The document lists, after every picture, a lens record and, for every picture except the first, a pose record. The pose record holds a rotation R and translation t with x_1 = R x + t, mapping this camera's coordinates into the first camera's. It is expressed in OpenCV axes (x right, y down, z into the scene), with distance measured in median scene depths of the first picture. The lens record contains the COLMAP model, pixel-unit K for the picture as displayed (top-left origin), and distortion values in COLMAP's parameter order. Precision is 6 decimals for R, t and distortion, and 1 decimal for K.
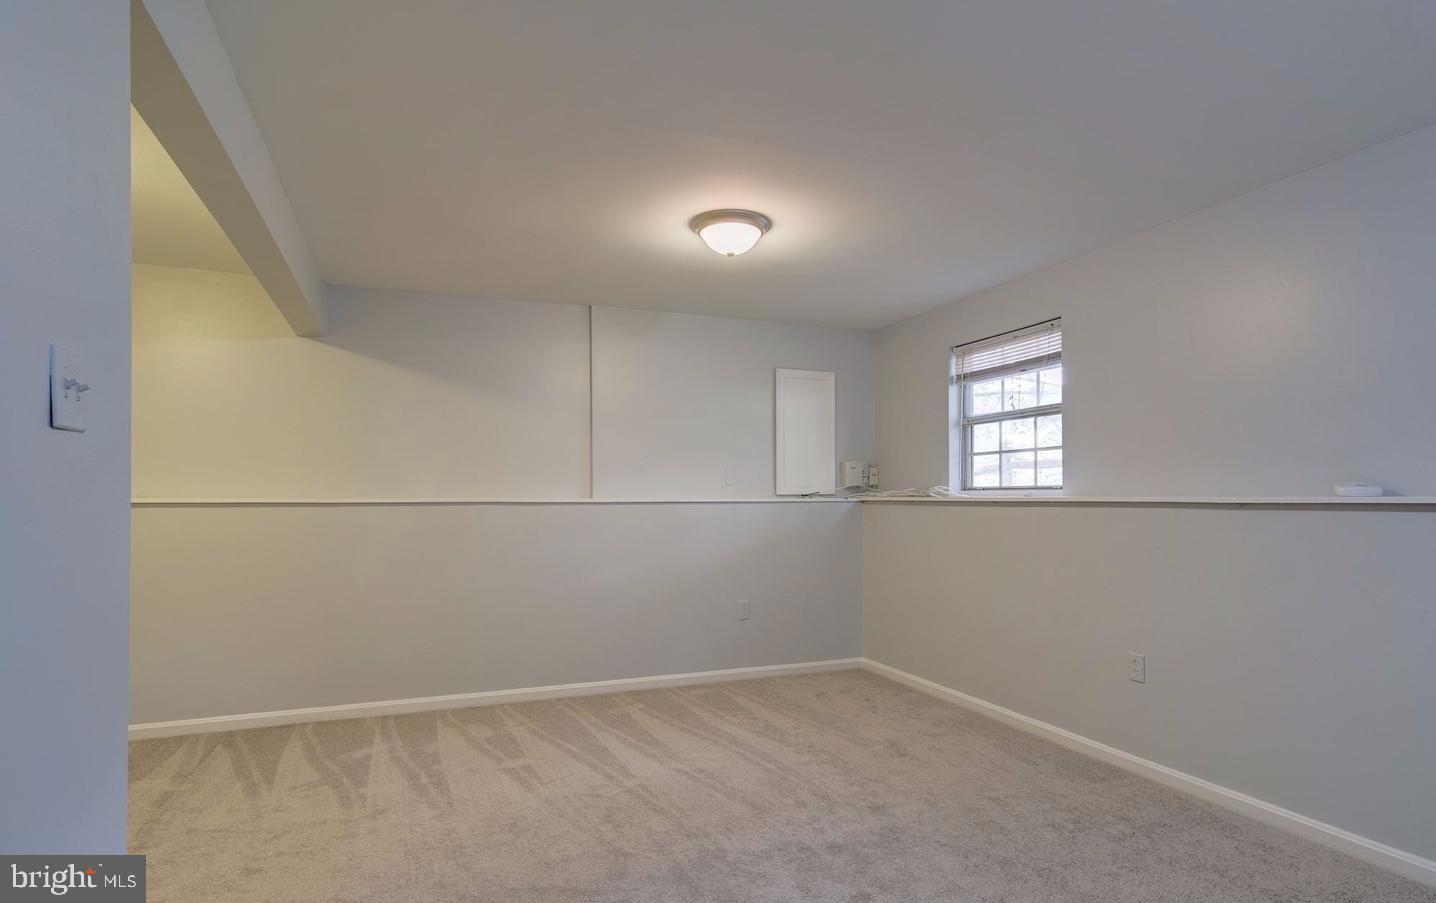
lens RADIAL K [[767.7, 0, 725.3], [0, 767.7, 495.2], [0, 0, 1]] dist [0.005125, 0.002317]
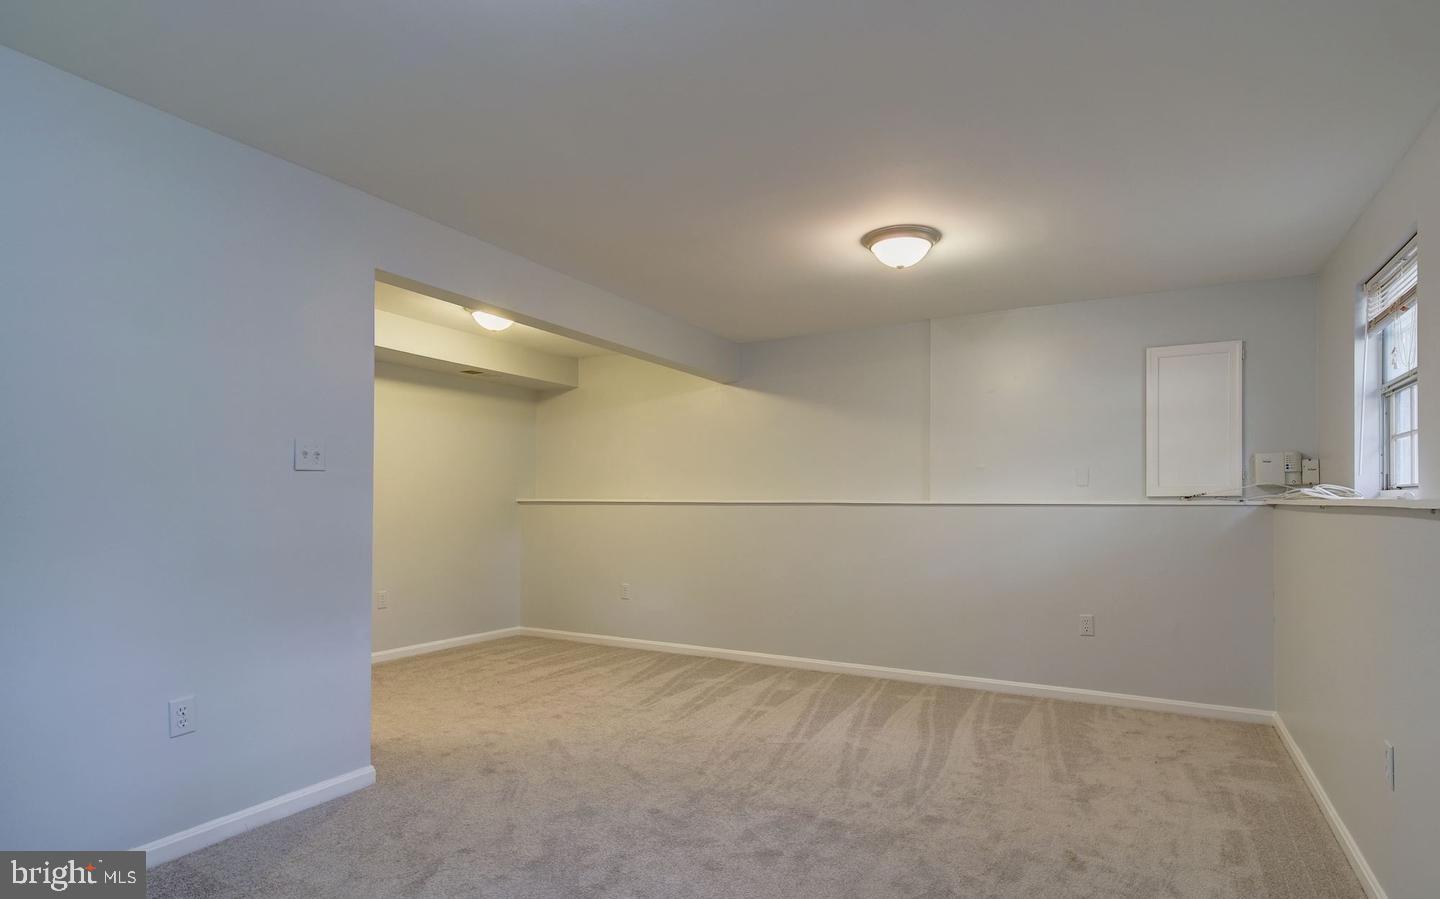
lens RADIAL K [[765.2, 0, 728.2], [0, 765.2, 489.9], [0, 0, 1]] dist [0.002012, -0.000120]
pose [[0.625229, -0.008064, -0.780400, 0.612962], [-0.000738, 0.999940, -0.010923, 0.002257], [0.780441, 0.007405, 0.625186, 0.149315]]
